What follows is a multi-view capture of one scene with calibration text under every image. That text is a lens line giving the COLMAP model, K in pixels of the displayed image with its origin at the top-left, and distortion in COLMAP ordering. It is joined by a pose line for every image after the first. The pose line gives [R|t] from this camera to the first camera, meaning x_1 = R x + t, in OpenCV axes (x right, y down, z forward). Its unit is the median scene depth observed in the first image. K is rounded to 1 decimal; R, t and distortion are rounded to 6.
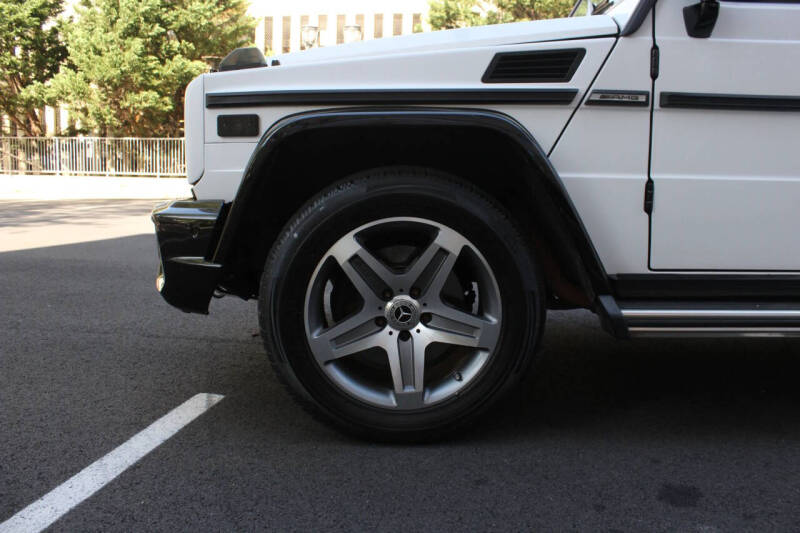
lens RADIAL K [[653.5, 0, 410.1], [0, 653.5, 264.8], [0, 0, 1]] dist [-0.198064, 0.231218]
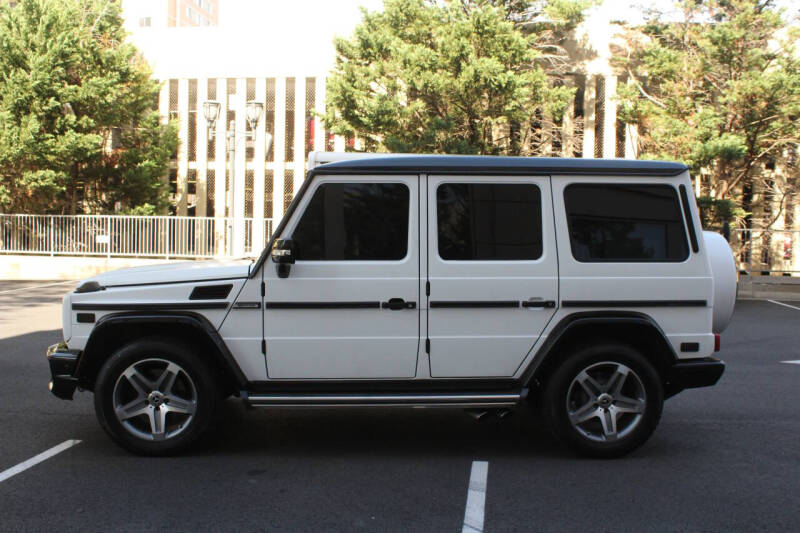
lens RADIAL K [[848.7, 0, 405.2], [0, 848.7, 262.9], [0, 0, 1]] dist [-0.113673, 0.137988]
pose [[0.999645, -0.011558, 0.024017, 0.812114], [0.013474, 0.996605, -0.081225, -0.154977], [-0.022997, 0.081519, 0.996406, -2.047969]]
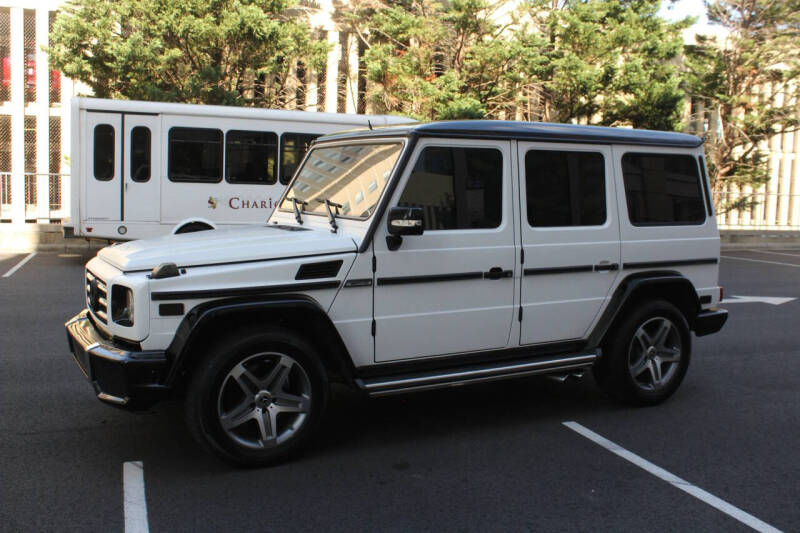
lens RADIAL K [[848.7, 0, 405.2], [0, 848.7, 262.9], [0, 0, 1]] dist [-0.113673, 0.137988]
pose [[0.875354, -0.053155, 0.480552, -0.837268], [0.063622, 0.997959, -0.005506, -0.295425], [-0.479279, 0.035393, 0.876949, -1.450227]]
